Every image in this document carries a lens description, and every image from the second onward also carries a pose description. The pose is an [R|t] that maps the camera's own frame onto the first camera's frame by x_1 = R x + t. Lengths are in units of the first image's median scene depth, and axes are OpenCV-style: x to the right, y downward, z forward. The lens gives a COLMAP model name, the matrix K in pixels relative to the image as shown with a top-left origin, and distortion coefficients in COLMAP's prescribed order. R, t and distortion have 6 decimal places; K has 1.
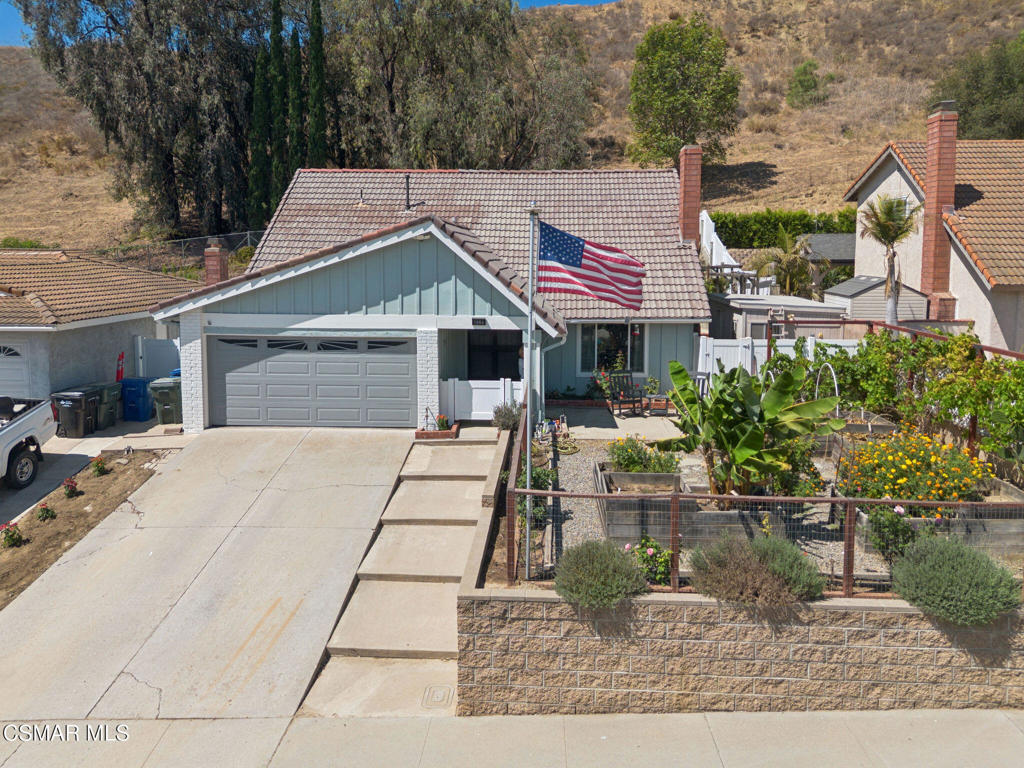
lens RADIAL K [[761.6, 0, 519.1], [0, 761.6, 319.5], [0, 0, 1]] dist [0.023136, -0.005303]
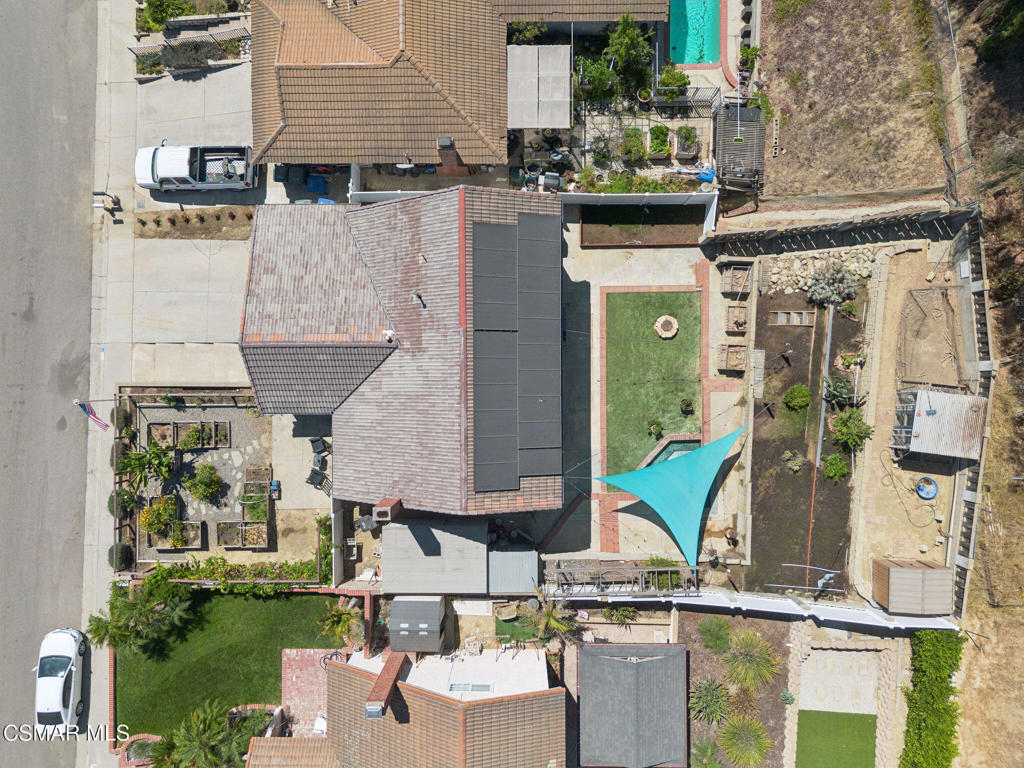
lens RADIAL K [[734.7, 0, 505.2], [0, 734.7, 377.5], [0, 0, 1]] dist [0.053729, -0.051411]
pose [[0.045960, 0.998943, 0.000526, -0.006834], [-0.070987, 0.002741, 0.997474, -1.845933], [0.996418, -0.045881, 0.071038, 1.377462]]
